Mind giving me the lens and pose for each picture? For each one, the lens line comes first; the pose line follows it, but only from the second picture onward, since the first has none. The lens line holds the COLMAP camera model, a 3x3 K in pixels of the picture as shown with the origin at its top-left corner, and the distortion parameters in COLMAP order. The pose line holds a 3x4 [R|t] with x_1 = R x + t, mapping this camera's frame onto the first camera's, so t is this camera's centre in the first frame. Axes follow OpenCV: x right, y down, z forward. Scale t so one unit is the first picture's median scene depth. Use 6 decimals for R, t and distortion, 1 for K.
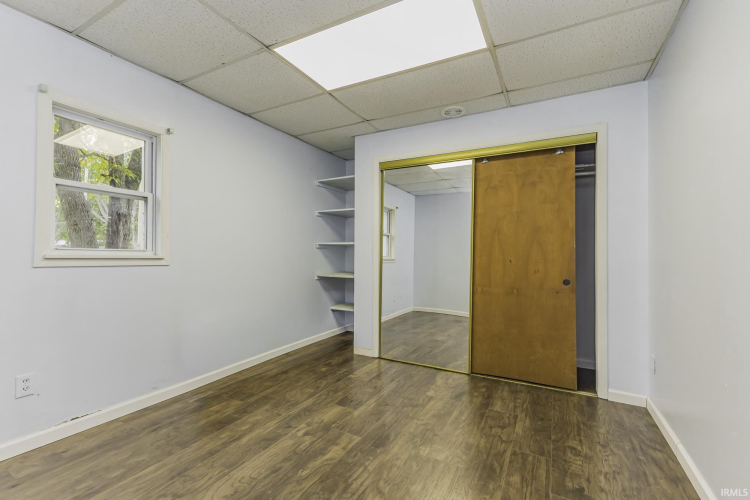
lens RADIAL K [[332.8, 0, 375.0], [0, 332.8, 250.0], [0, 0, 1]] dist [0.008423, -0.000432]
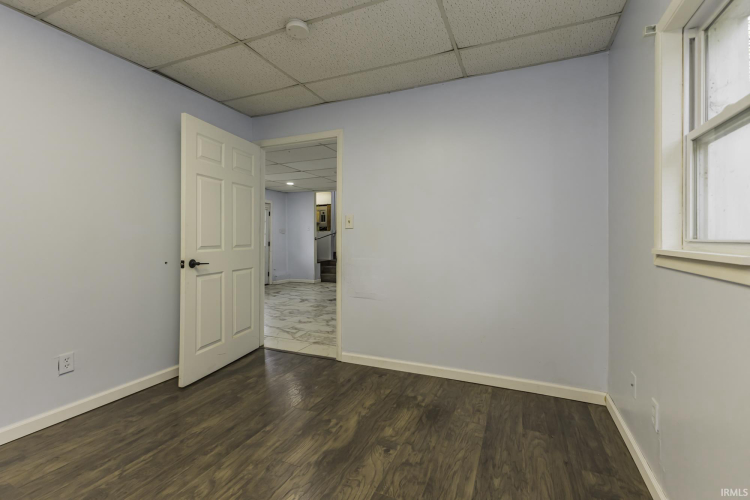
lens RADIAL K [[334.6, 0, 375.3], [0, 334.6, 228.6], [0, 0, 1]] dist [0.004940, 0.000199]
pose [[-0.995983, -0.008007, -0.089188, -0.318511], [-0.004494, 0.999209, -0.039524, 0.002760], [0.089434, -0.038964, -0.995230, 1.769273]]
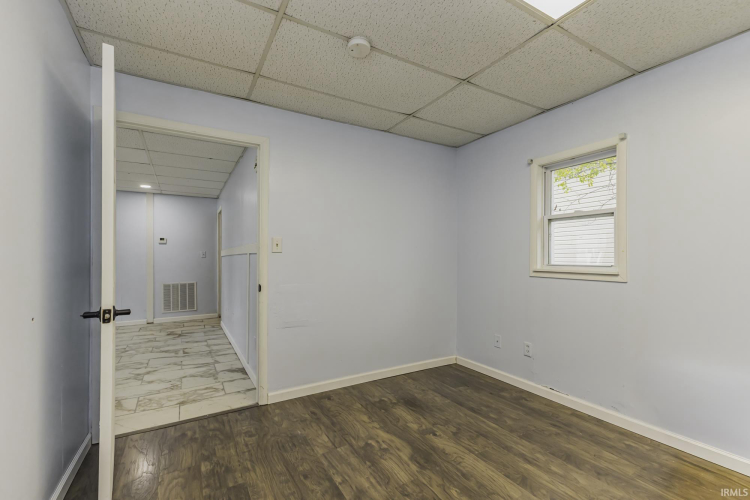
lens RADIAL K [[332.8, 0, 375.0], [0, 332.8, 250.0], [0, 0, 1]] dist [0.008423, -0.000432]
pose [[-0.518000, -0.023337, -0.855062, 0.726085], [0.006274, 0.999497, -0.031080, -0.026006], [0.855358, -0.021465, -0.517593, 1.231782]]
